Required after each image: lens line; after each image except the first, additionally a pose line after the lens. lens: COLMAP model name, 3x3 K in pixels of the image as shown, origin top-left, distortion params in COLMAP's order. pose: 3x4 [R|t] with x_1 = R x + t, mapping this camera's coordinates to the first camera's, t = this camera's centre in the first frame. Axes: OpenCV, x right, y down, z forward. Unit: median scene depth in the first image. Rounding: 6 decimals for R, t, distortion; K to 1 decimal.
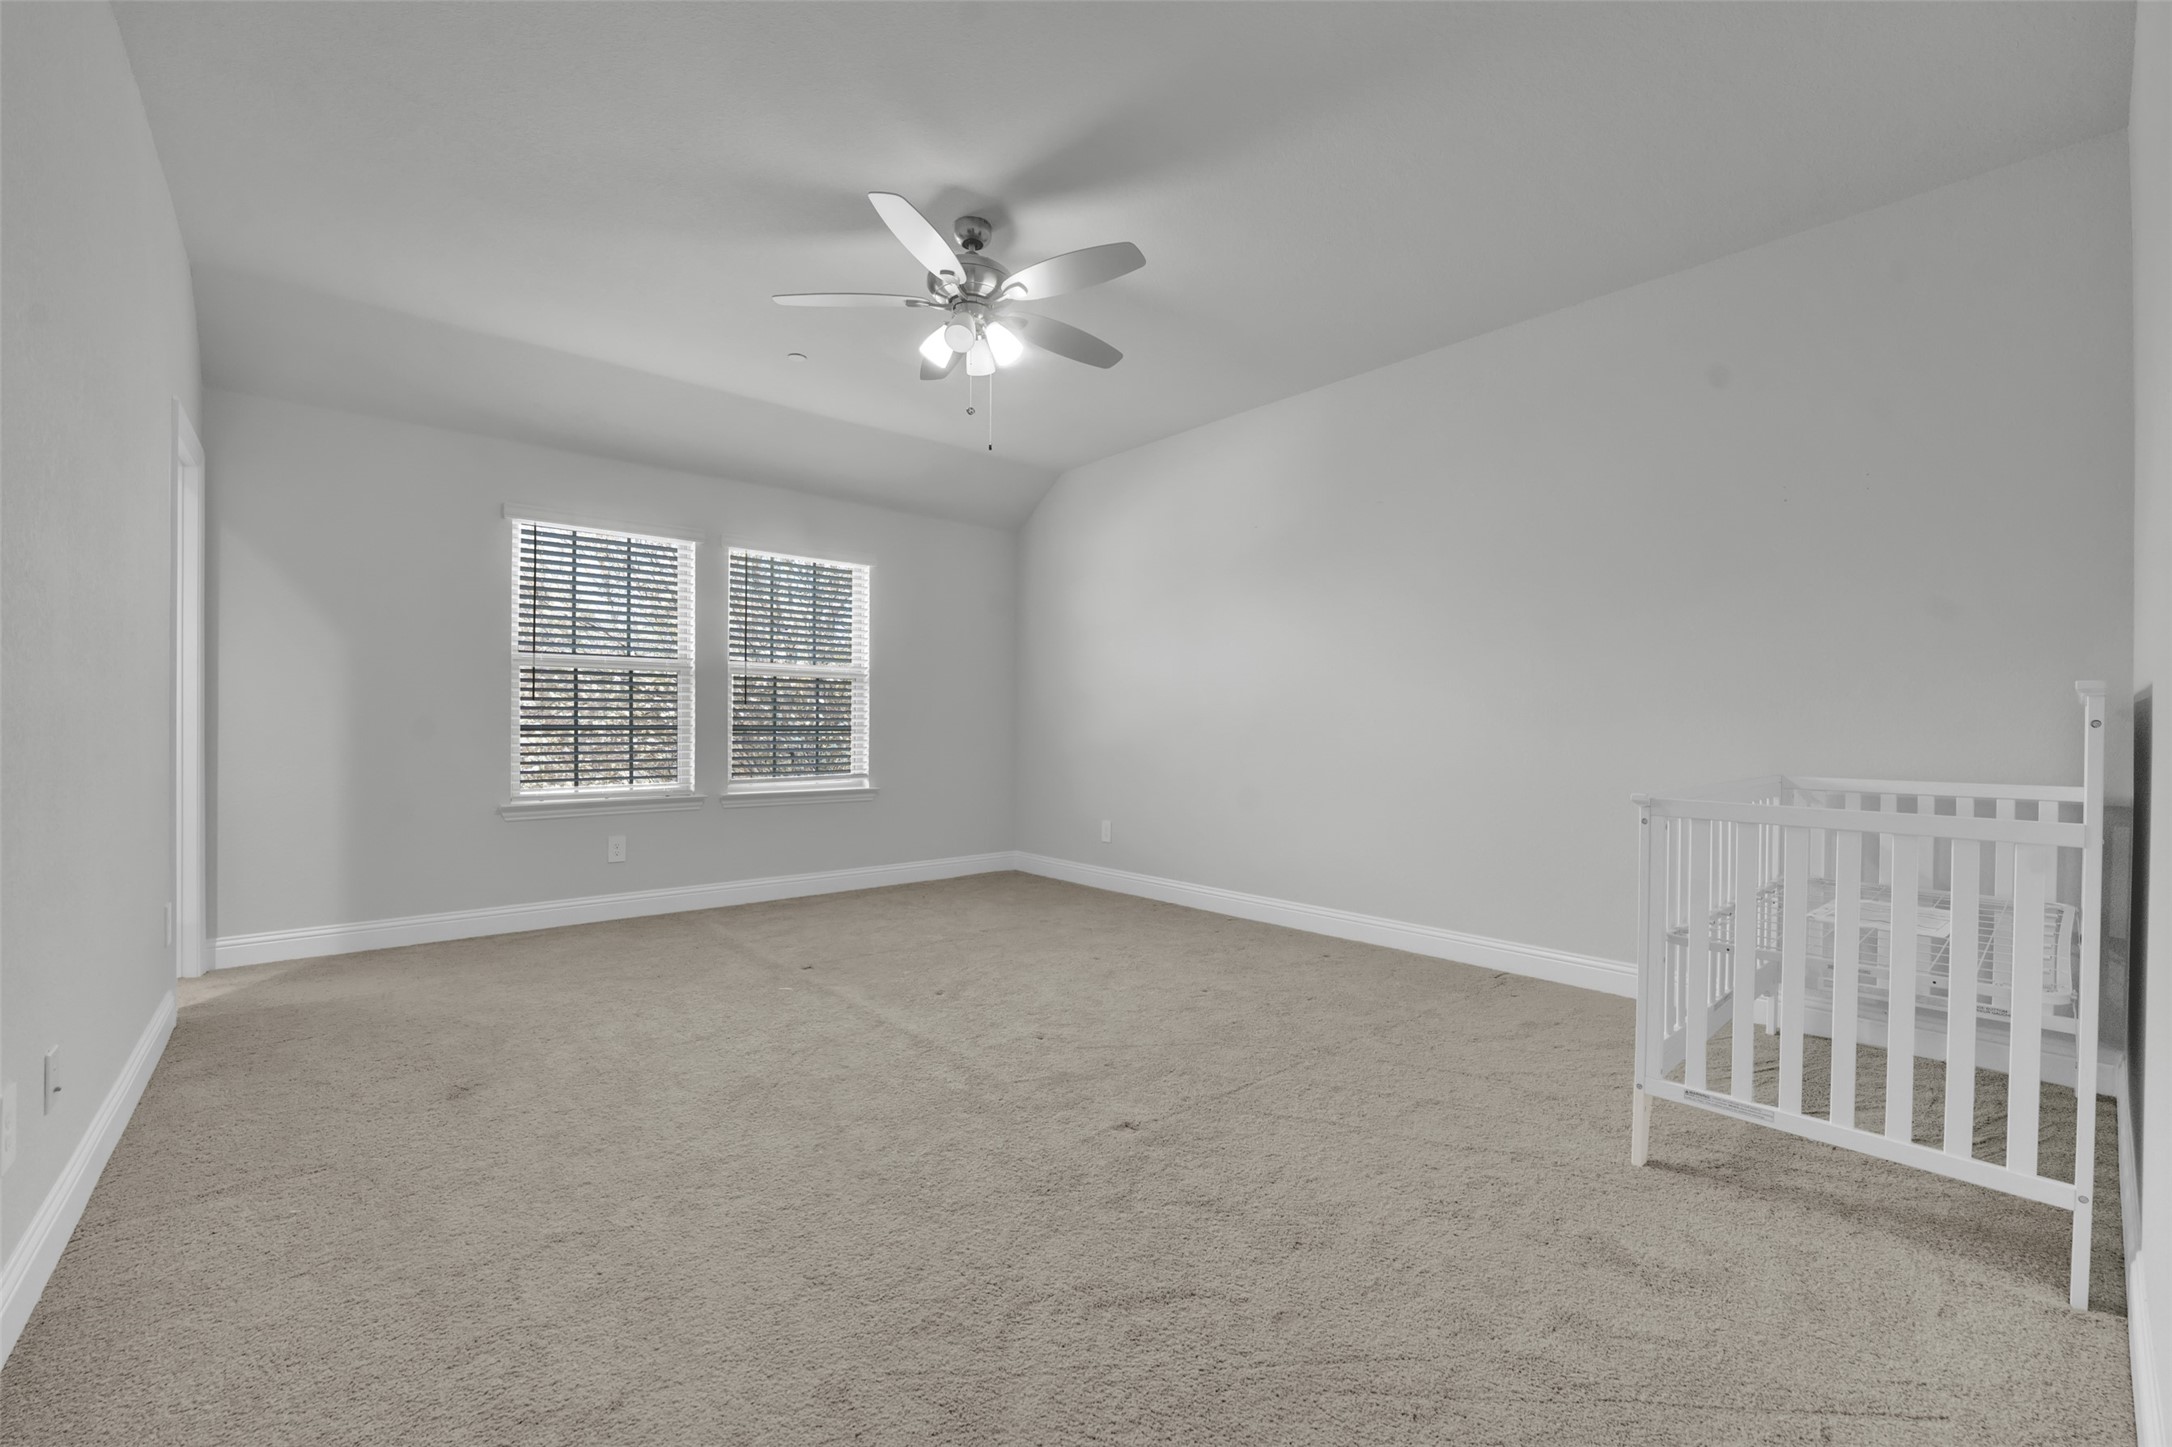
lens RADIAL K [[894.7, 0, 1094.7], [0, 894.7, 733.7], [0, 0, 1]] dist [-0.030056, 0.007391]
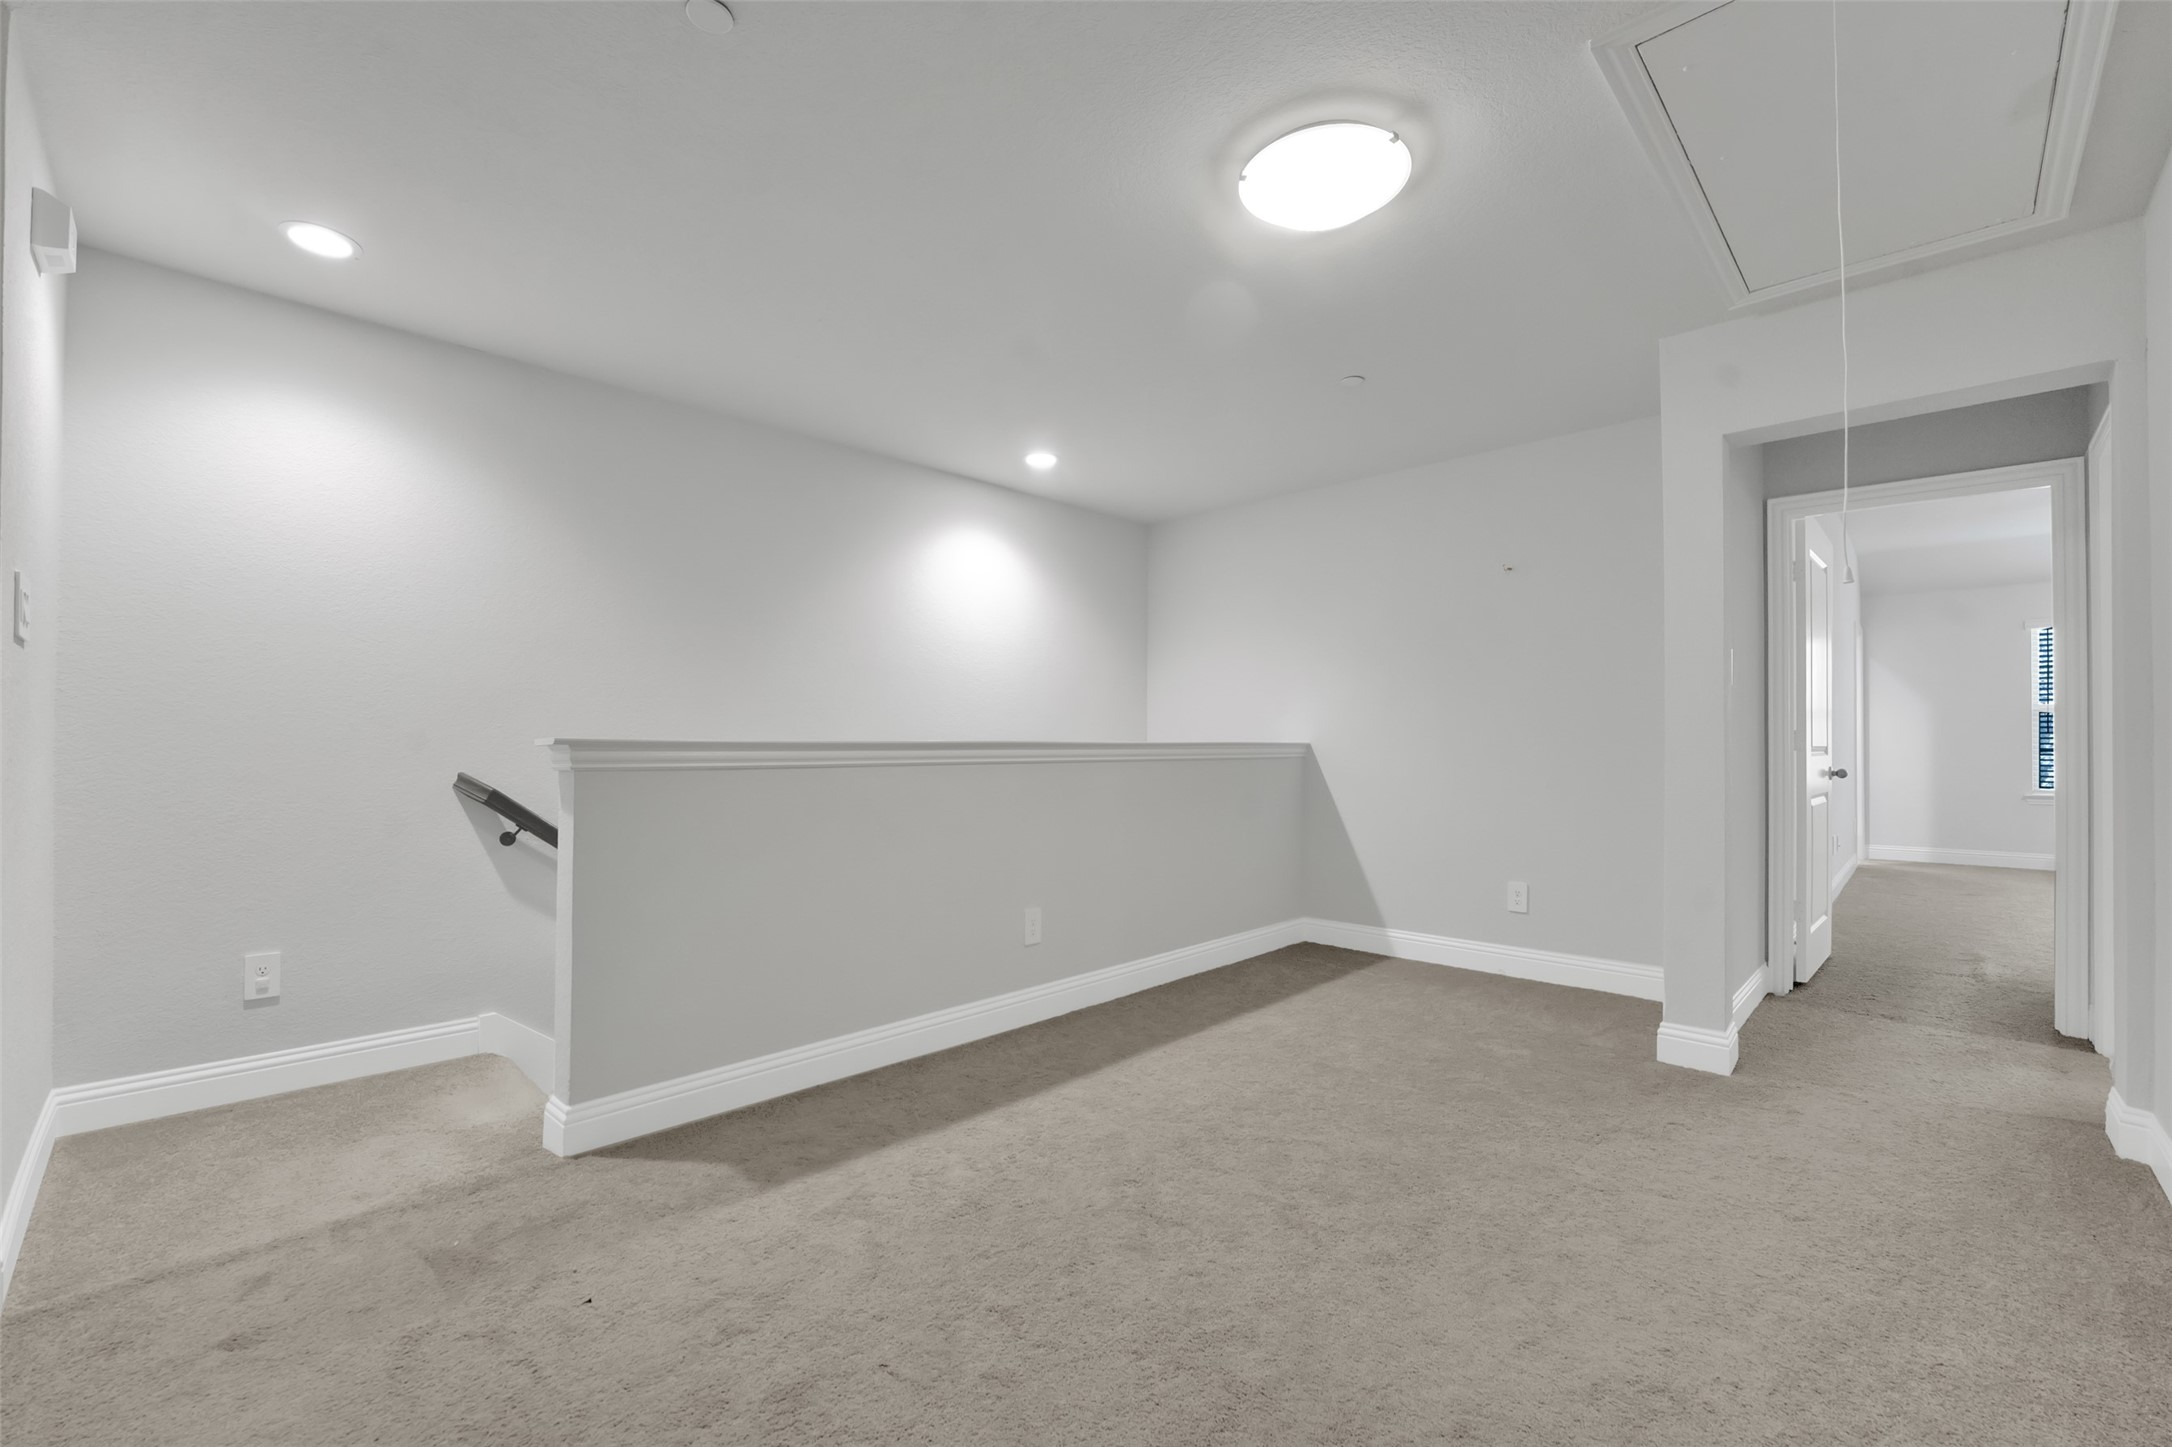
lens RADIAL K [[894.7, 0, 1094.7], [0, 894.7, 733.7], [0, 0, 1]] dist [-0.030056, 0.007391]
pose [[0.094781, -0.015937, -0.995371, 1.020996], [-0.008163, 0.999826, -0.016786, 0.006340], [0.995465, 0.009717, 0.094634, -1.161145]]
